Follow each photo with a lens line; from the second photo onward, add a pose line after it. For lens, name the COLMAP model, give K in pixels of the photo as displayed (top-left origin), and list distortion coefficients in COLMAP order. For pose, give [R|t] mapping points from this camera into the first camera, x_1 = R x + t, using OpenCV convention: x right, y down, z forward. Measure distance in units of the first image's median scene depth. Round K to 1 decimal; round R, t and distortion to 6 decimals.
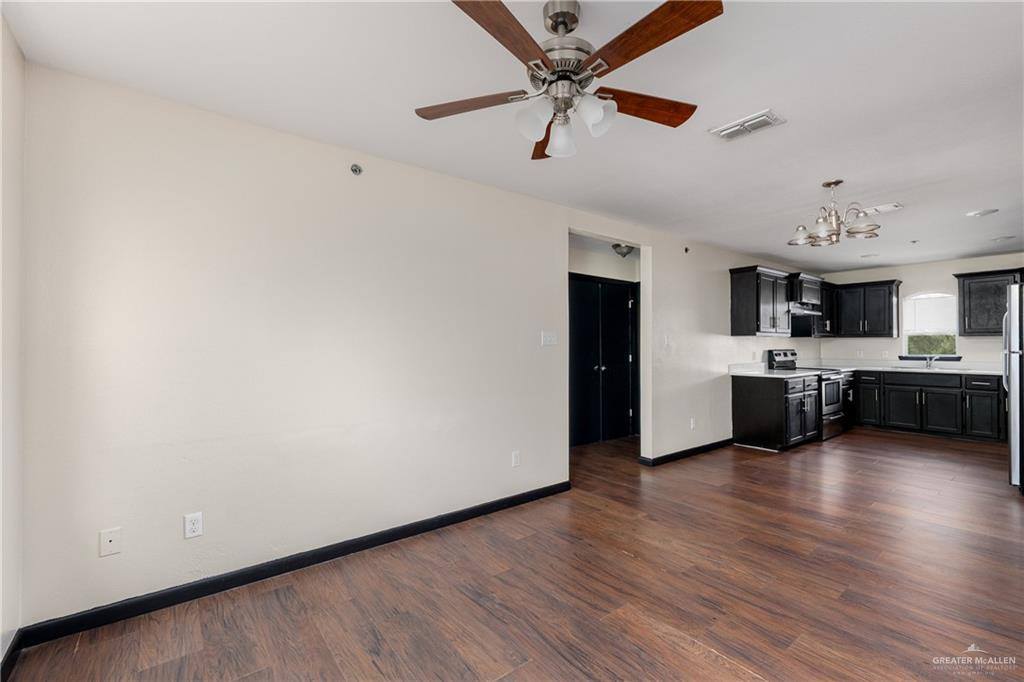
lens RADIAL K [[443.9, 0, 512.0], [0, 443.9, 341.0], [0, 0, 1]] dist [0.000116, 0.000242]
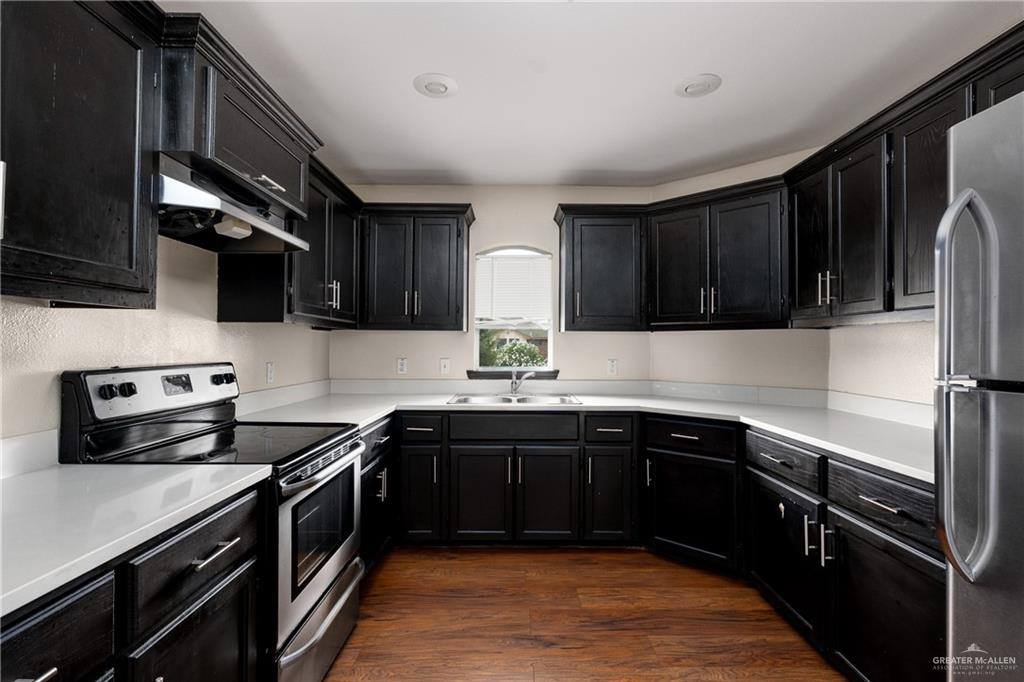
lens RADIAL K [[469.2, 0, 512.0], [0, 469.2, 341.0], [0, 0, 1]] dist [0.000310, 0.000019]
pose [[0.618846, 0.011747, 0.785425, 0.518998], [-0.013722, 0.999897, -0.004144, 0.003271], [-0.785393, -0.008213, 0.618943, 0.671807]]
